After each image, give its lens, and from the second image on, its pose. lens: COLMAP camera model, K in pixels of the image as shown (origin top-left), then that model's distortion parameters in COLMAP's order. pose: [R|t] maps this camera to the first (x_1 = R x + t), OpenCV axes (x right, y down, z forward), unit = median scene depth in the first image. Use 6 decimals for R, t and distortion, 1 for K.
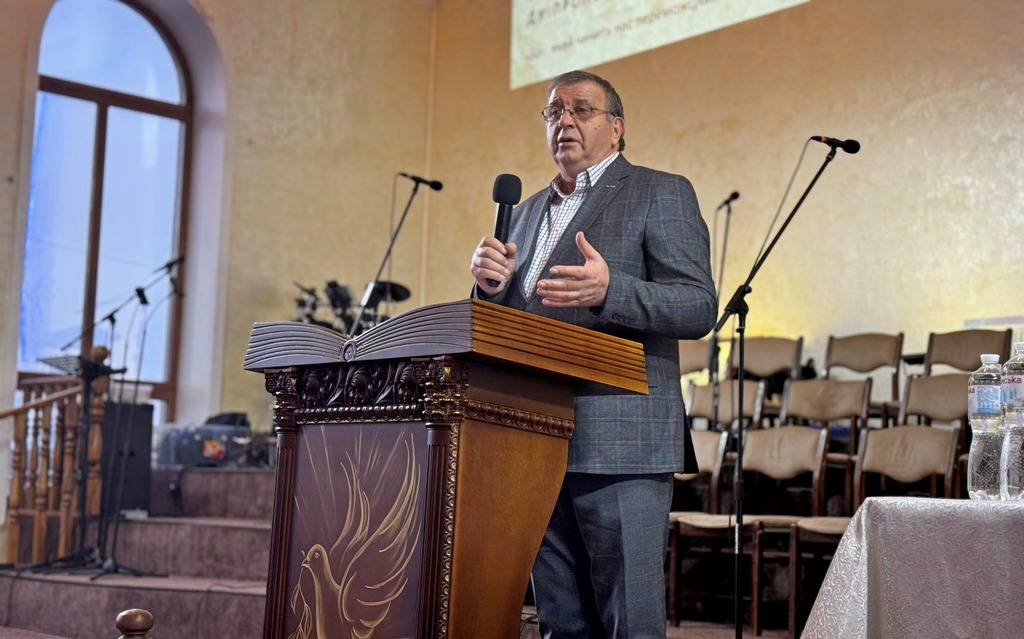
lens RADIAL K [[1475.0, 0, 521.8], [0, 1475.0, 313.4], [0, 0, 1]] dist [0.155349, 0.000000]
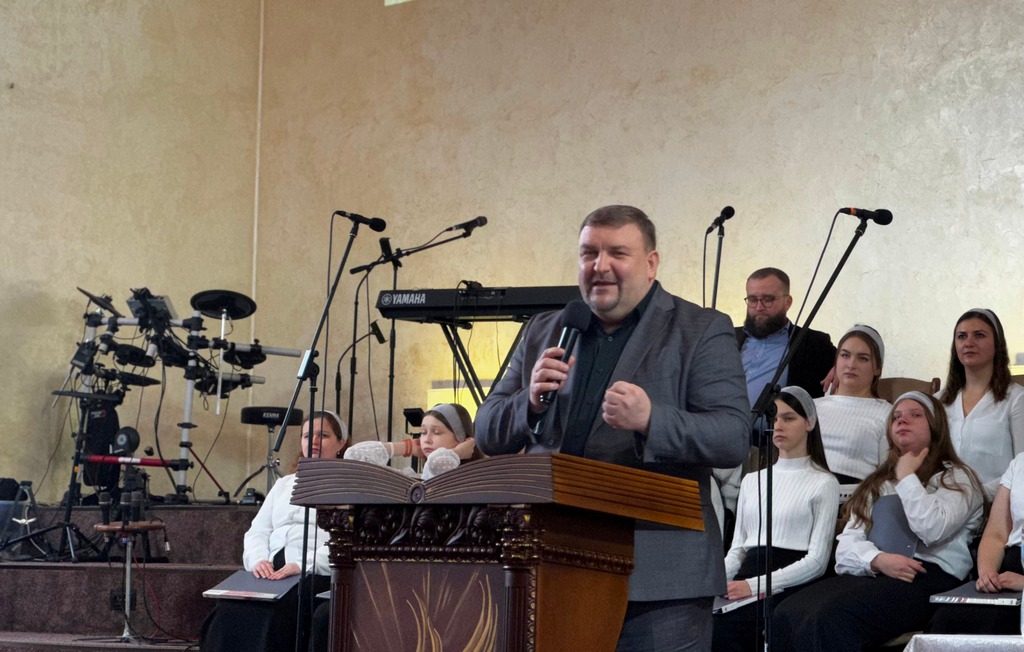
lens RADIAL K [[2384.2, 0, 509.0], [0, 2384.2, 328.1], [0, 0, 1]] dist [0.094053, 0.000000]
pose [[0.997242, -0.008484, 0.073729, -0.064919], [0.006899, 0.999740, 0.021715, -0.046816], [-0.073894, -0.021147, 0.997042, -0.248185]]
